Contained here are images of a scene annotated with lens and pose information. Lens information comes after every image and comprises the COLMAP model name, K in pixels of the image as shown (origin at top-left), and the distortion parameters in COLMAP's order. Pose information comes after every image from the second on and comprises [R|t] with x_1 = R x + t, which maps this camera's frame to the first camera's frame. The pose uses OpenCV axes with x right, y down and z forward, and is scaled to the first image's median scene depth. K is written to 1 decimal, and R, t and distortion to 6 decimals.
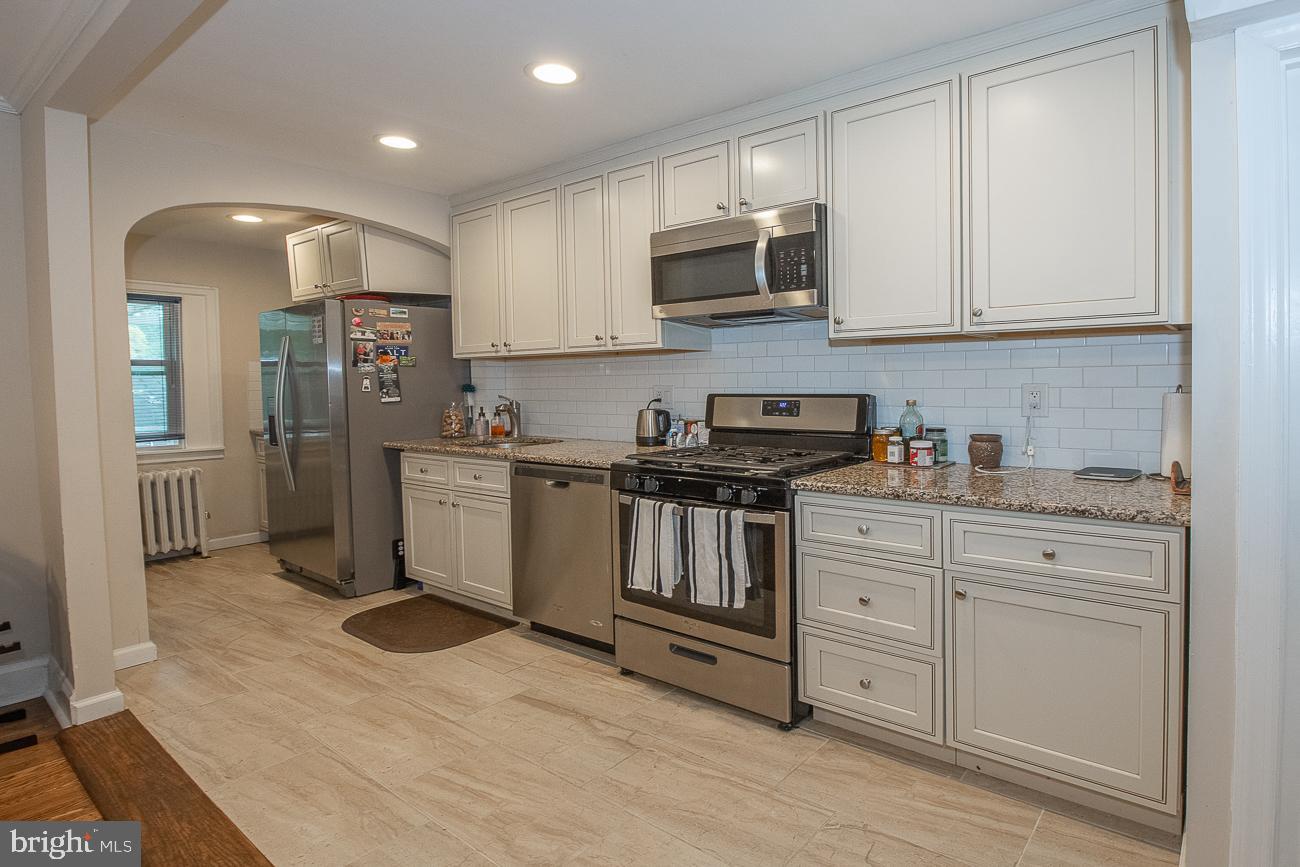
lens RADIAL K [[570.6, 0, 651.9], [0, 570.6, 394.3], [0, 0, 1]] dist [-0.015303, 0.000163]
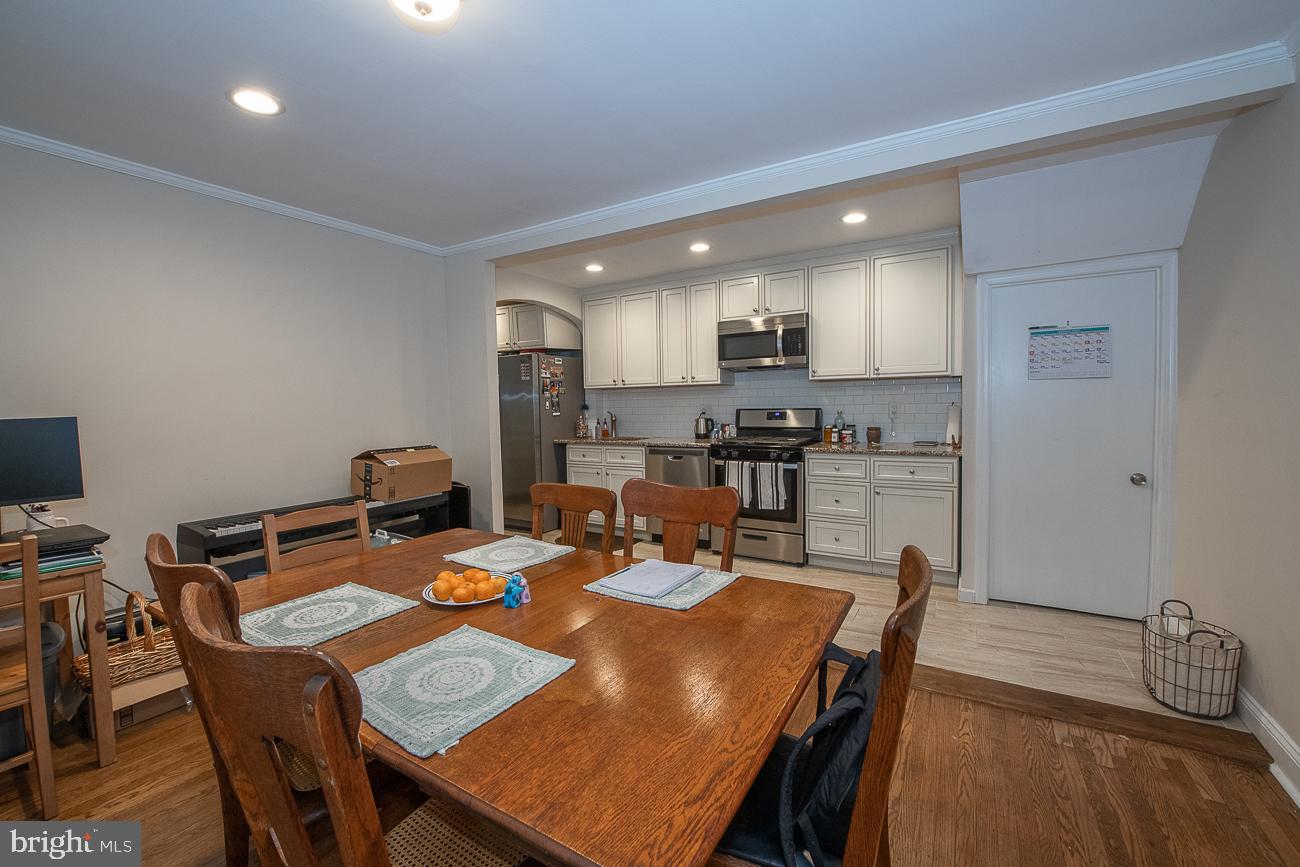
lens RADIAL K [[522.3, 0, 656.9], [0, 522.3, 427.7], [0, 0, 1]] dist [-0.021868, 0.000088]
pose [[0.966594, -0.017893, 0.255686, -0.644878], [0.012319, 0.999651, 0.023385, 0.020106], [-0.256015, -0.019454, 0.966477, -0.608260]]
